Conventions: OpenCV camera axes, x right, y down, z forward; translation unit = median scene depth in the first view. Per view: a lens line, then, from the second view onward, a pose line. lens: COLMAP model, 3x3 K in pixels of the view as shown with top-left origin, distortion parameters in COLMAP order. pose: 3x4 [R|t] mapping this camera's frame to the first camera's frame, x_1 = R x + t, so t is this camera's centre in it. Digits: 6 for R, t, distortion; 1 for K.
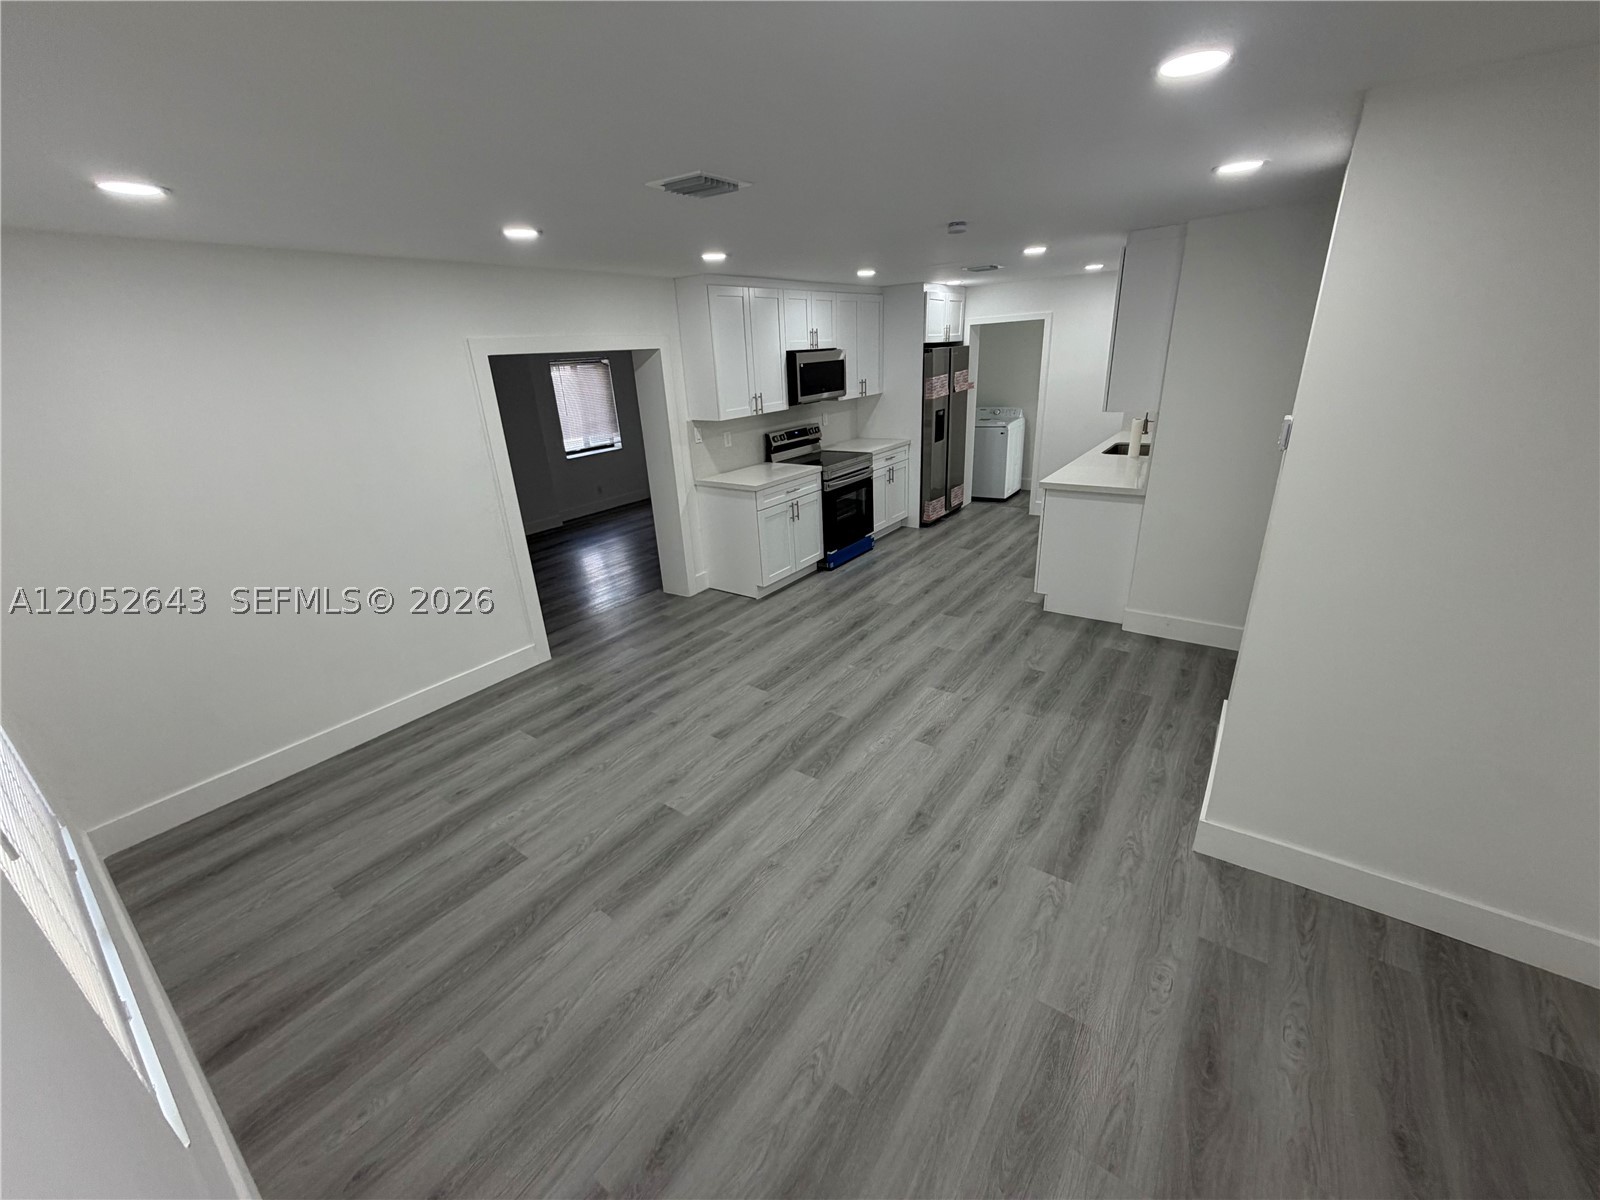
lens RADIAL K [[634.0, 0, 794.8], [0, 634.0, 597.9], [0, 0, 1]] dist [-0.002559, 0.000039]
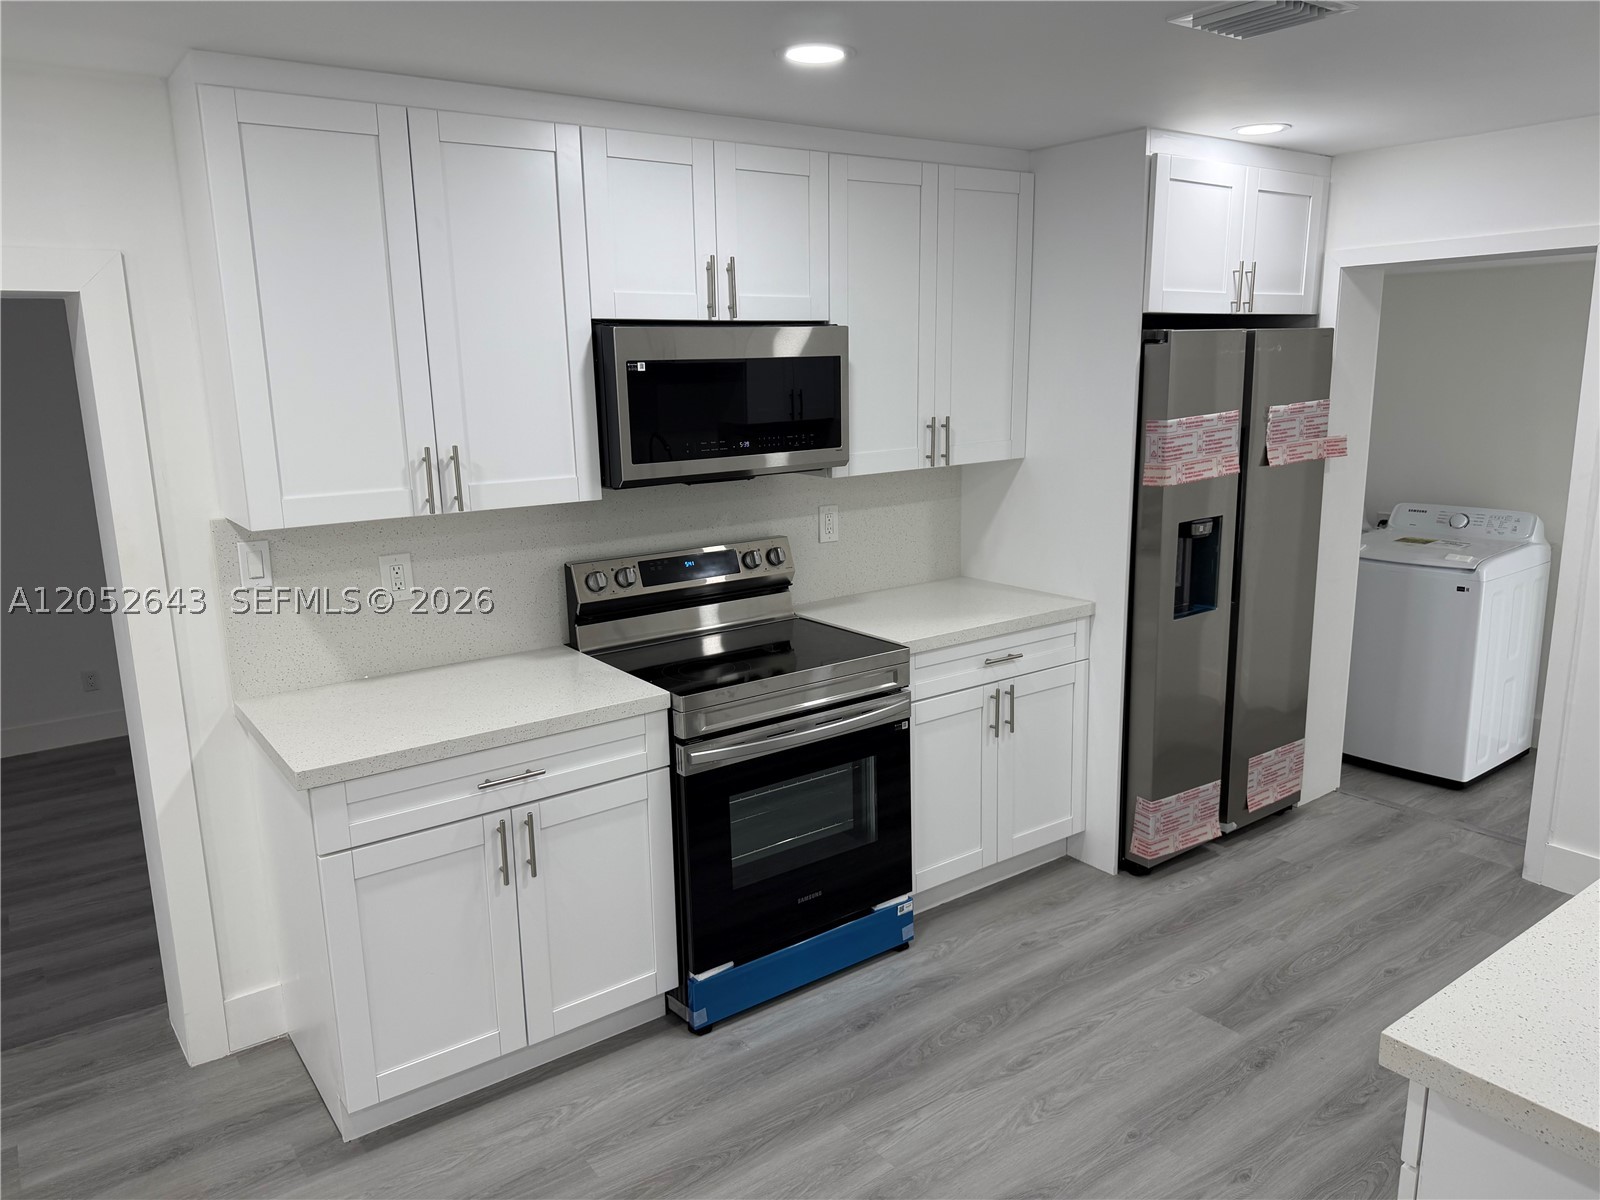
lens RADIAL K [[1134.3, 0, 800.7], [0, 1134.3, 603.5], [0, 0, 1]] dist [0.046620, -0.012123]
pose [[0.953739, 0.092713, -0.285984, 0.218205], [-0.134593, 0.982282, -0.130412, -0.163550], [0.268826, 0.162871, 0.949318, 0.439026]]
